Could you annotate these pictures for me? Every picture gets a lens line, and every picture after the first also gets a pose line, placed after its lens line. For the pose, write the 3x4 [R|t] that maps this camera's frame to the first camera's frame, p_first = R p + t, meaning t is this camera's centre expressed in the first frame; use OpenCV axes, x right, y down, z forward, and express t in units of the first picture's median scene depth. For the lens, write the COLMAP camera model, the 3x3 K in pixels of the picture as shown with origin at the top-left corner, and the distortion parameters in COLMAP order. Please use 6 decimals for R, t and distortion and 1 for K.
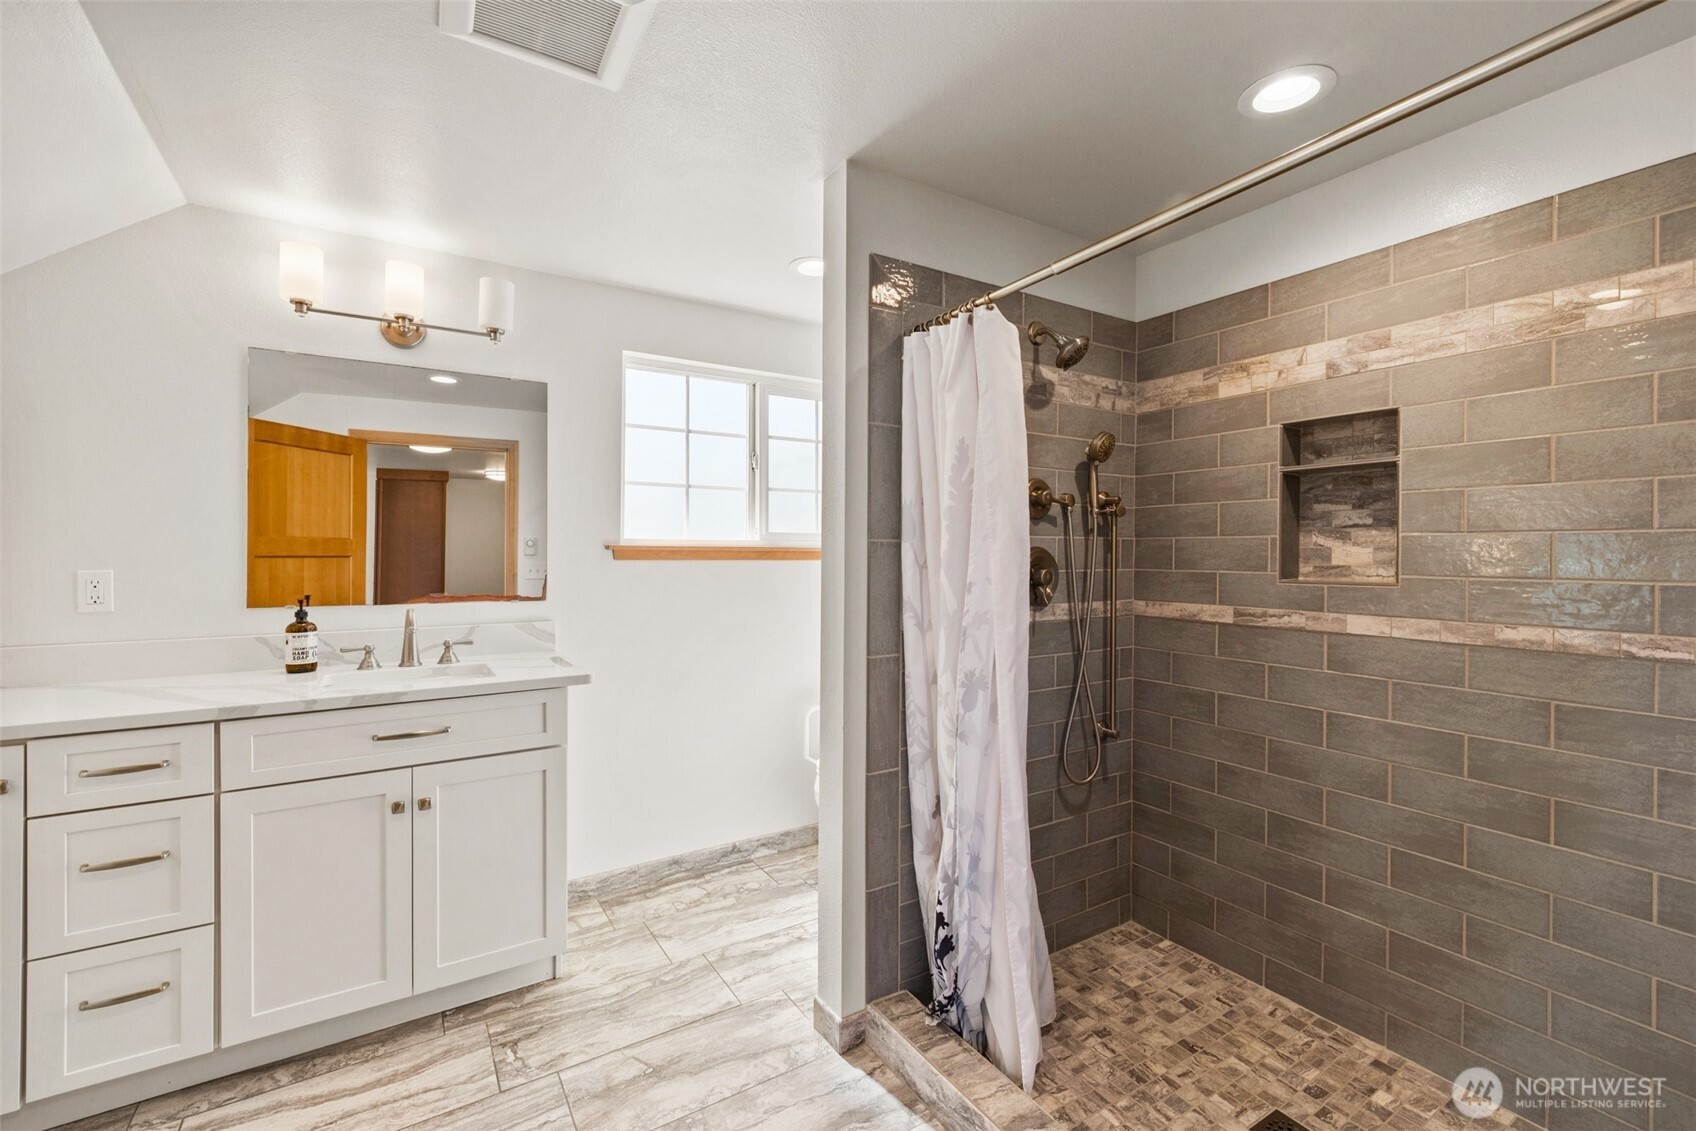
lens RADIAL K [[737.4, 0, 857.5], [0, 737.4, 558.4], [0, 0, 1]] dist [0.005781, -0.000989]
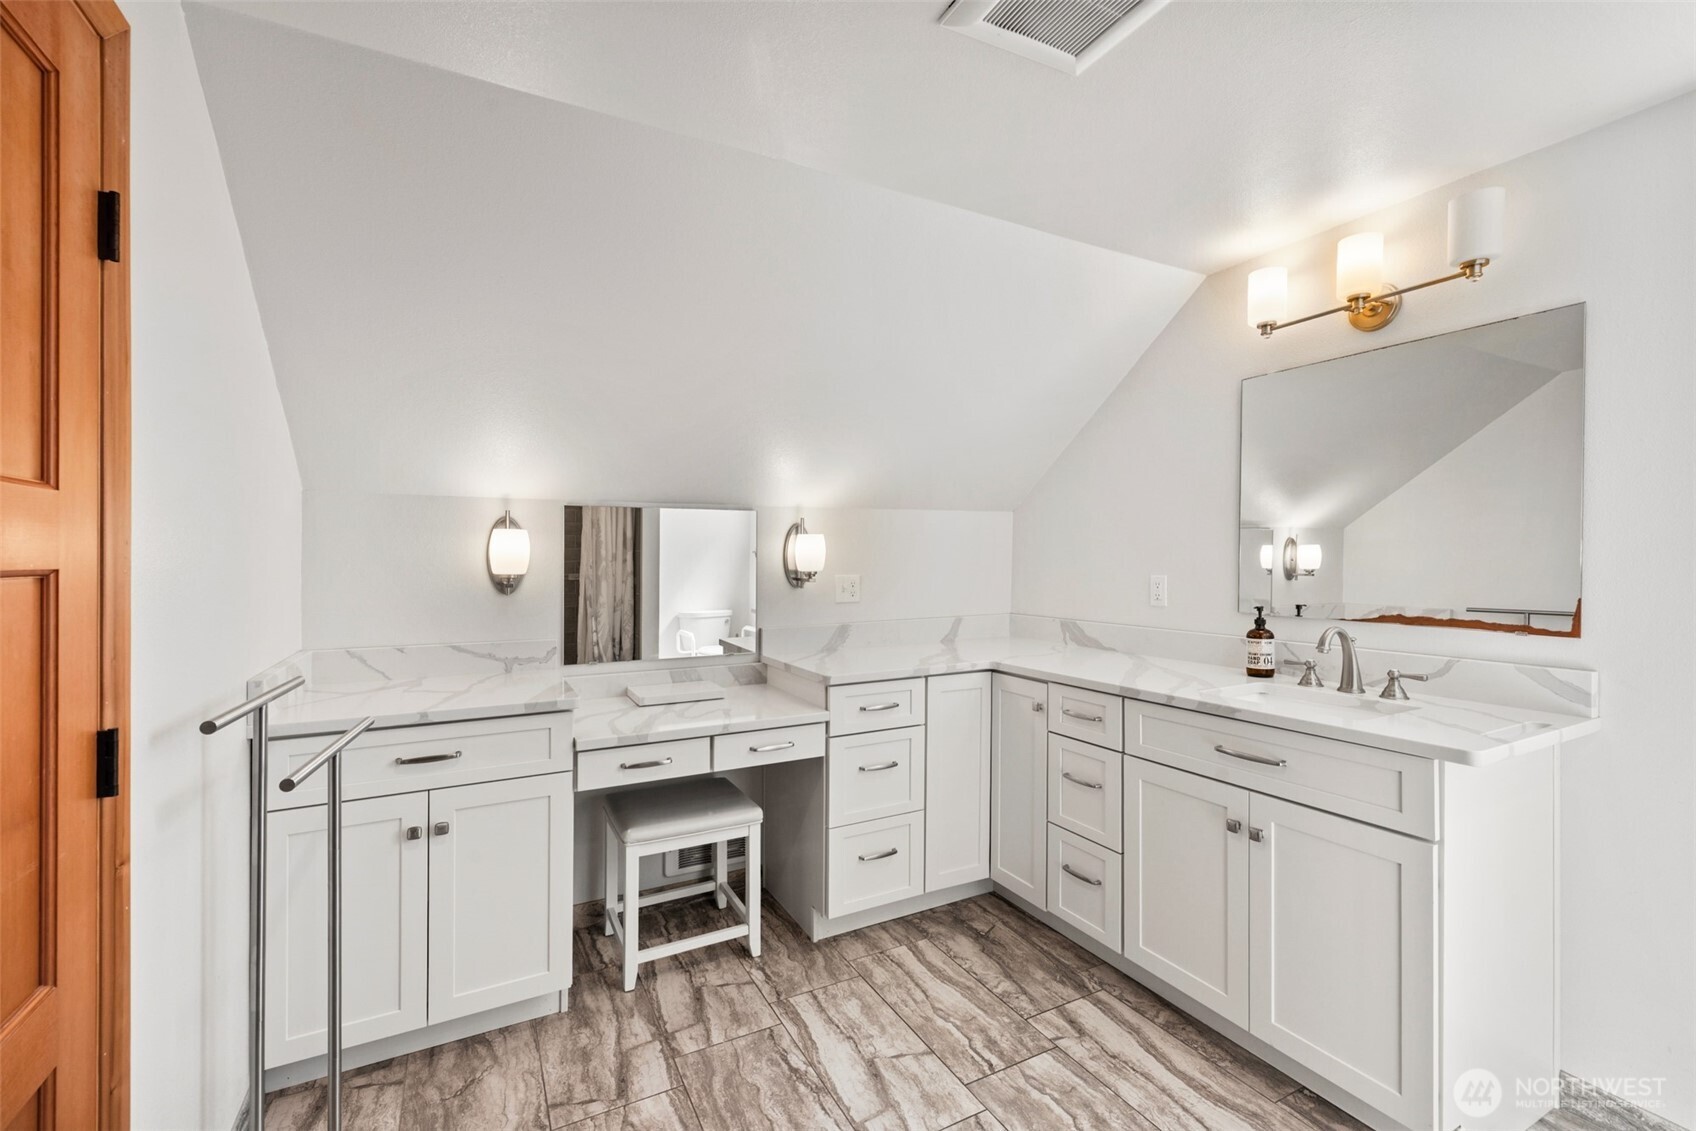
lens RADIAL K [[737.4, 0, 857.1], [0, 737.4, 557.7], [0, 0, 1]] dist [0.005781, -0.000989]
pose [[-0.089062, 0.001046, -0.996026, 0.359428], [-0.006603, 0.999977, 0.001640, -0.013942], [0.996004, 0.006722, -0.089053, 0.540075]]
